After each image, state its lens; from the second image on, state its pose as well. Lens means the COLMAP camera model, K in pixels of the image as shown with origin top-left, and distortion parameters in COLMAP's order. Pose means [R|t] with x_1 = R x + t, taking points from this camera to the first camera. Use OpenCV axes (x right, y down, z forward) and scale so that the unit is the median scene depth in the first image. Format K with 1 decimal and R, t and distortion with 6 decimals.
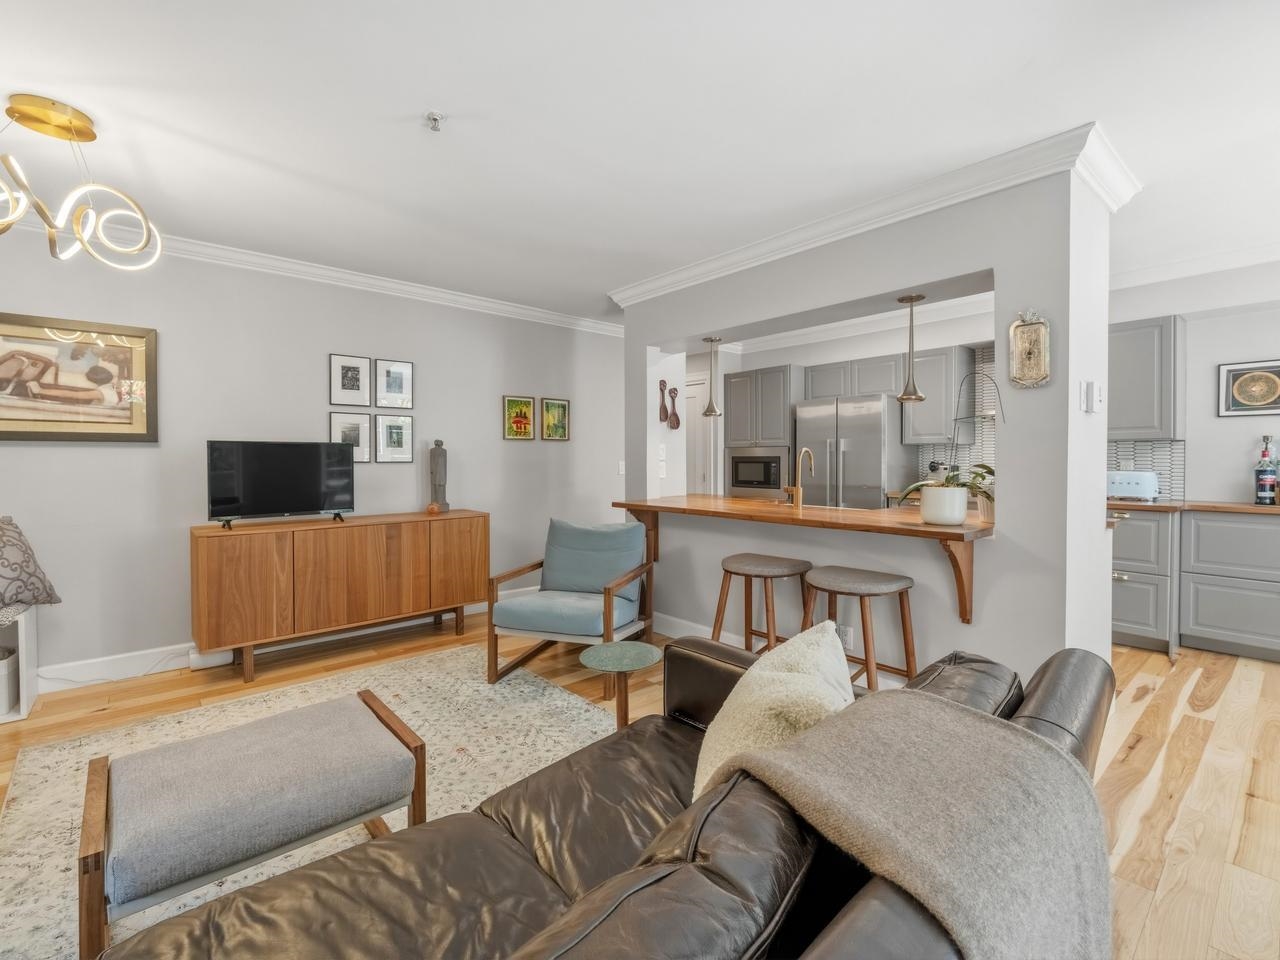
lens RADIAL K [[576.0, 0, 638.8], [0, 576.0, 467.9], [0, 0, 1]] dist [-0.001203, -0.000254]
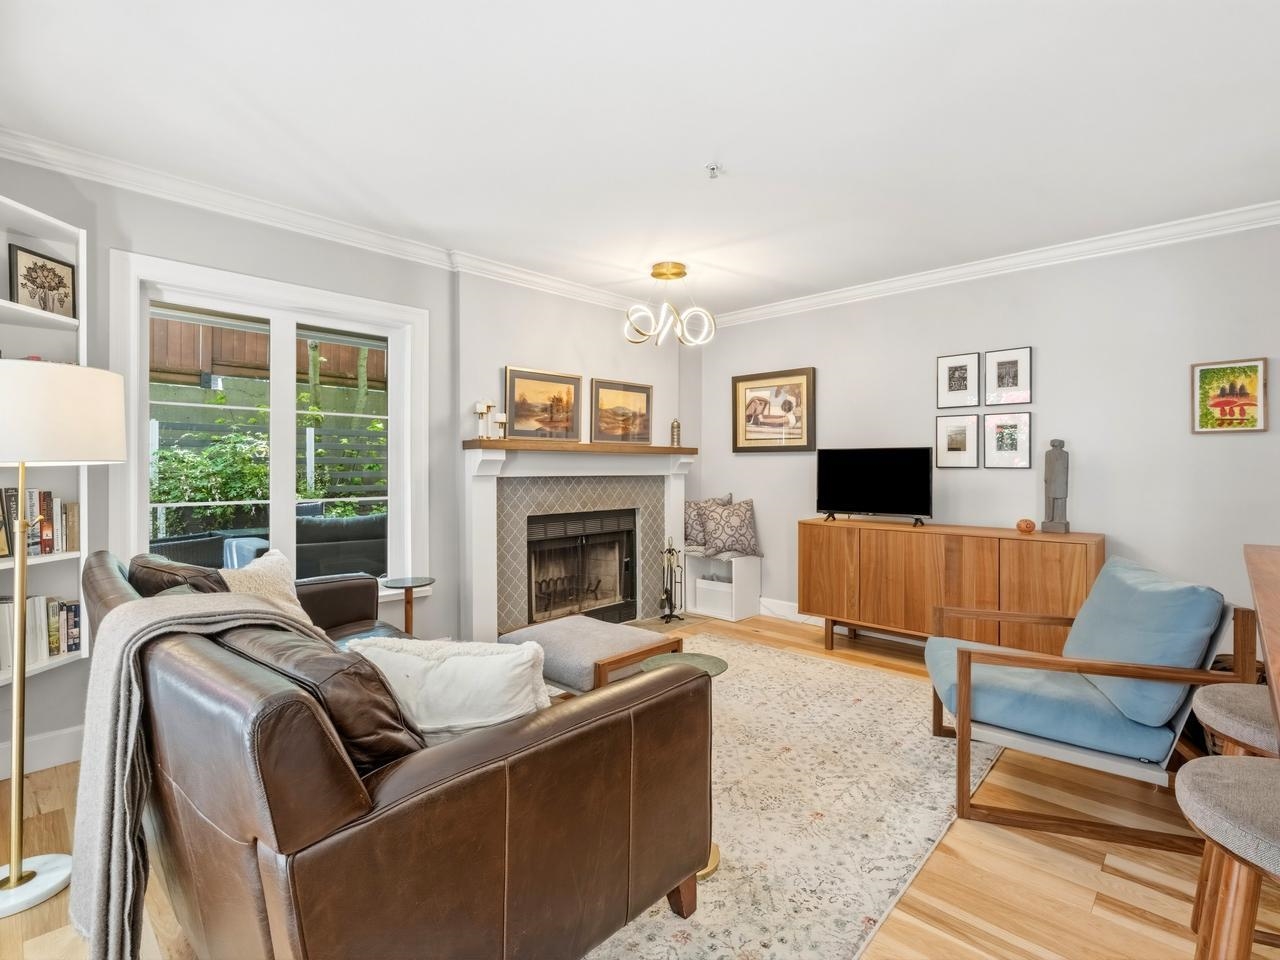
lens RADIAL K [[621.3, 0, 639.0], [0, 621.3, 469.8], [0, 0, 1]] dist [0.002092, 0.000417]
pose [[0.089717, 0.009118, -0.995926, 0.544435], [-0.018112, 0.999808, 0.007522, -0.005126], [0.995803, 0.017364, 0.089865, 0.455162]]
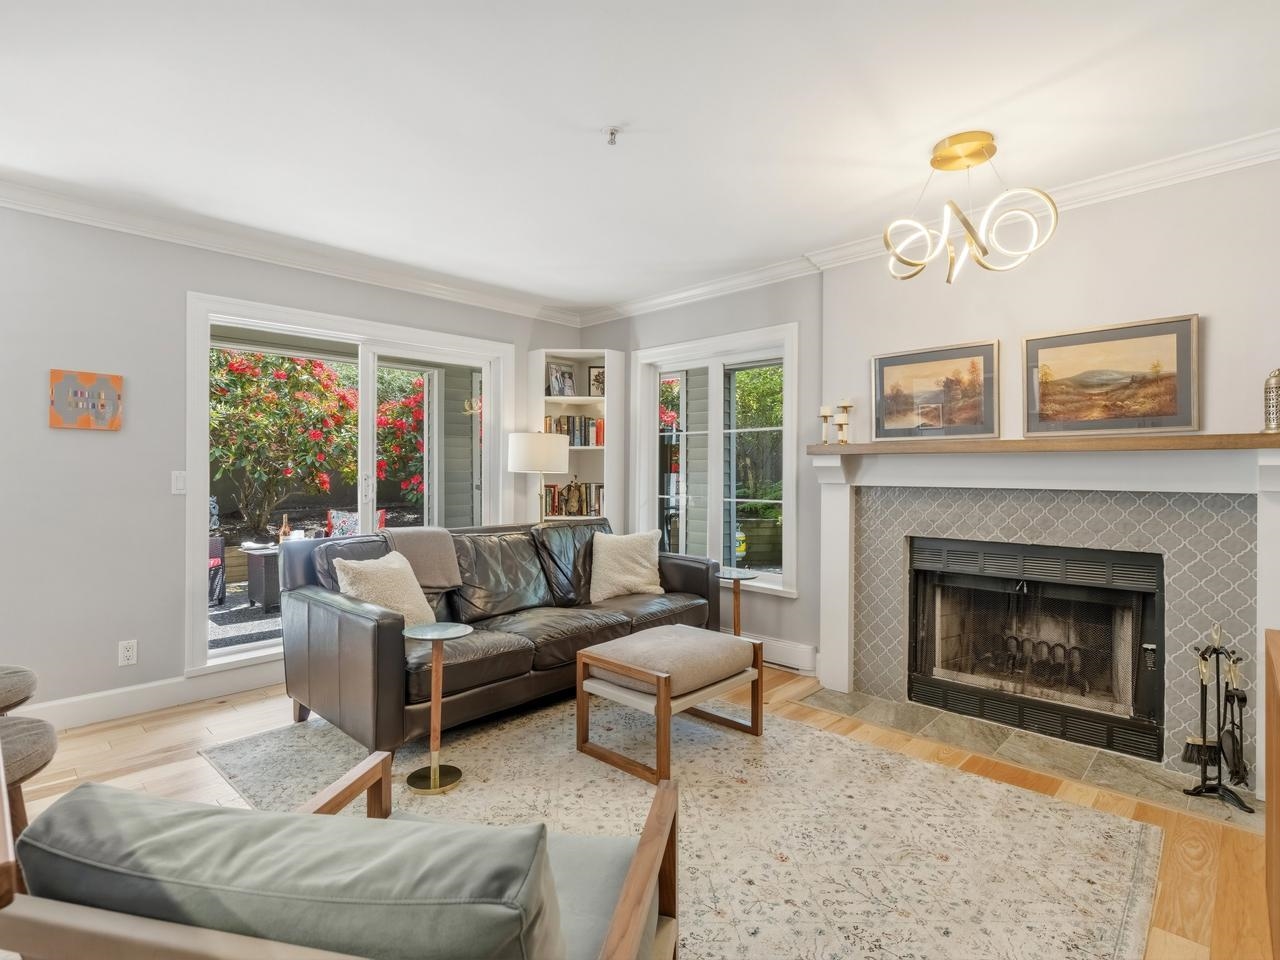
lens RADIAL K [[640.8, 0, 640.0], [0, 640.8, 480.0], [0, 0, 1]] dist [-0.001460, -0.000244]
pose [[-0.995997, 0.000619, -0.089379, -0.186461], [-0.001827, 0.999626, 0.027280, -0.015713], [0.089362, 0.027334, -0.995624, 1.304464]]
